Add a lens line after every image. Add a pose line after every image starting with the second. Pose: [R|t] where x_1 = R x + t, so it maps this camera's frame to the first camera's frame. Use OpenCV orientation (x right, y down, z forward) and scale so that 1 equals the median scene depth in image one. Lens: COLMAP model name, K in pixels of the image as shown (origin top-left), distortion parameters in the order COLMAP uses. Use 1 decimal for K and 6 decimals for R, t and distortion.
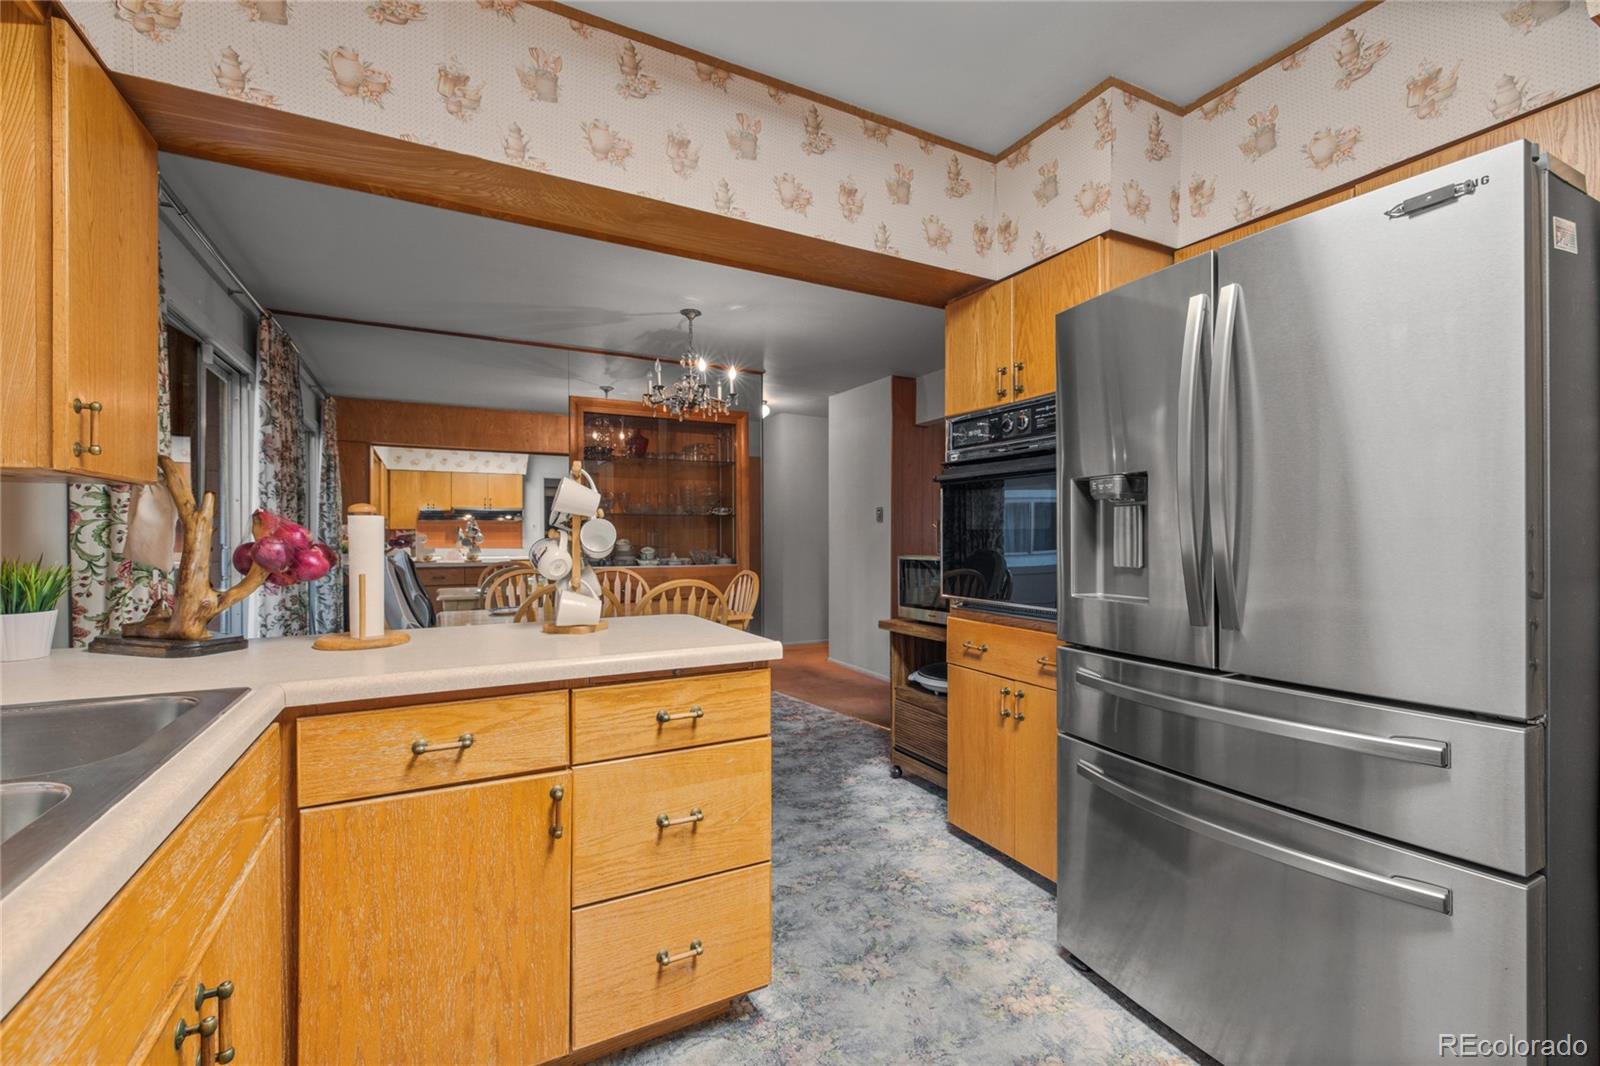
lens RADIAL K [[687.2, 0, 800.3], [0, 687.2, 537.5], [0, 0, 1]] dist [-0.000618, -0.000012]
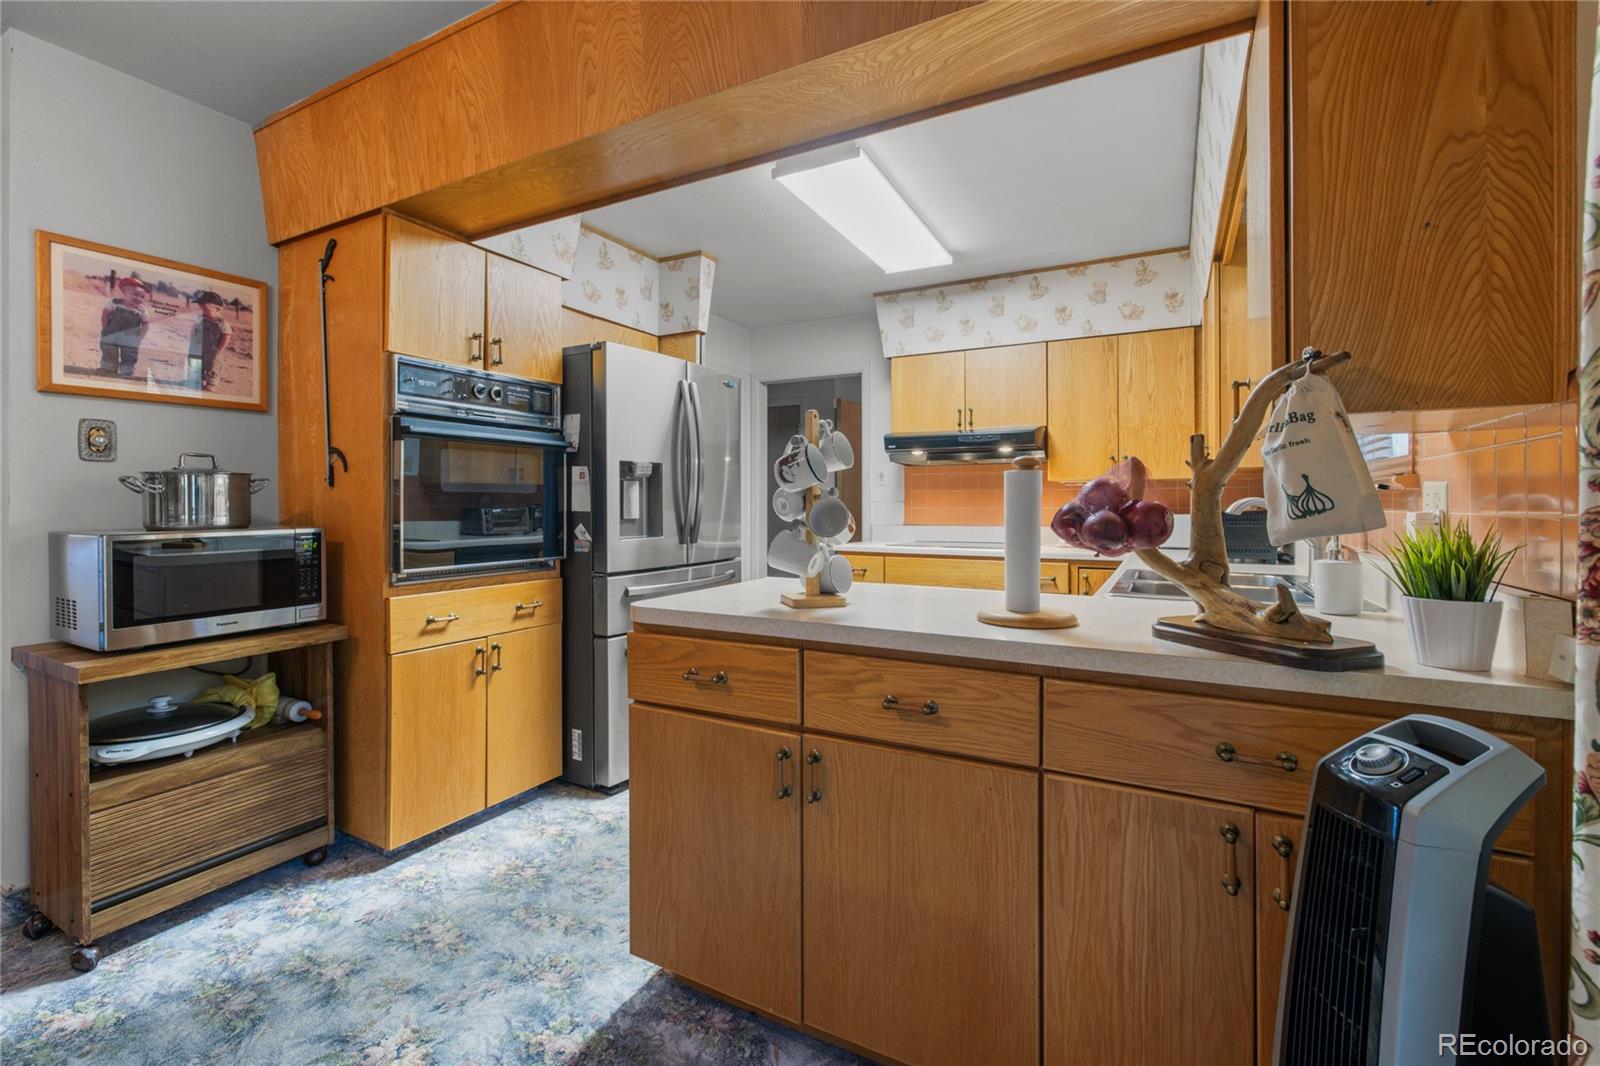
lens RADIAL K [[687.2, 0, 803.4], [0, 687.2, 506.0], [0, 0, 1]] dist [-0.000618, -0.000012]
pose [[-0.567766, -0.000245, 0.823190, -0.720898], [0.003828, 0.999988, 0.002938, 0.006704], [-0.823181, 0.004819, -0.567759, 1.047904]]
